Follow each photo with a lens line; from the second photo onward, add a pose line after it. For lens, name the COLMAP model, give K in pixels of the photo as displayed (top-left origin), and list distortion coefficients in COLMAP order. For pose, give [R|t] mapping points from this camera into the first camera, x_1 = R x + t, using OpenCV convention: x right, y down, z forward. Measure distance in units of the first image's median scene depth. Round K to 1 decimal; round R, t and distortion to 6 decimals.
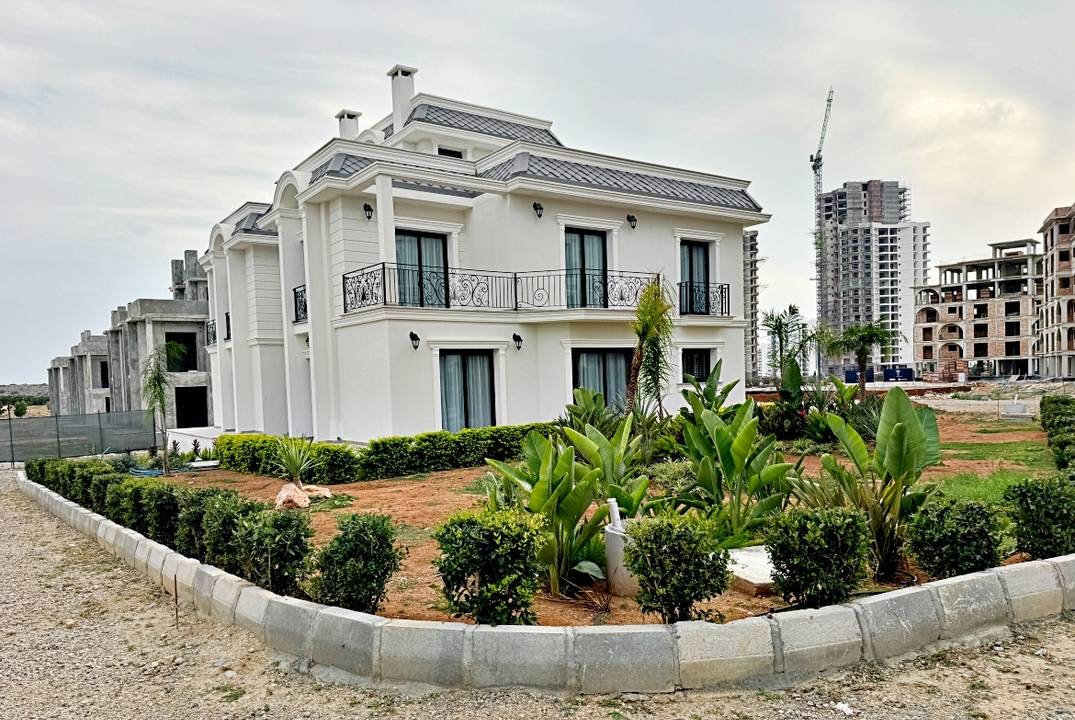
lens RADIAL K [[750.5, 0, 533.2], [0, 750.5, 396.0], [0, 0, 1]] dist [0.123484, -0.179543]
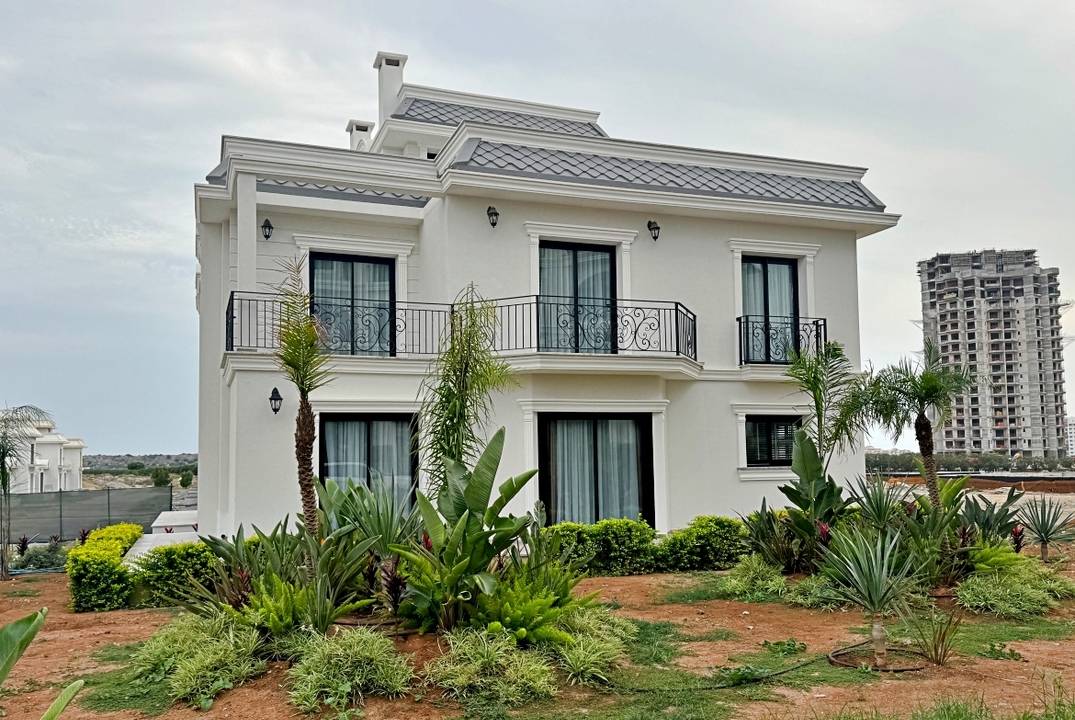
lens RADIAL K [[870.9, 0, 542.9], [0, 870.9, 386.1], [0, 0, 1]] dist [0.149144, -0.271207]
pose [[0.968725, -0.004620, -0.248093, 0.237341], [-0.019754, 0.995217, -0.095669, -0.011585], [0.247348, 0.097578, 0.964001, 0.228001]]
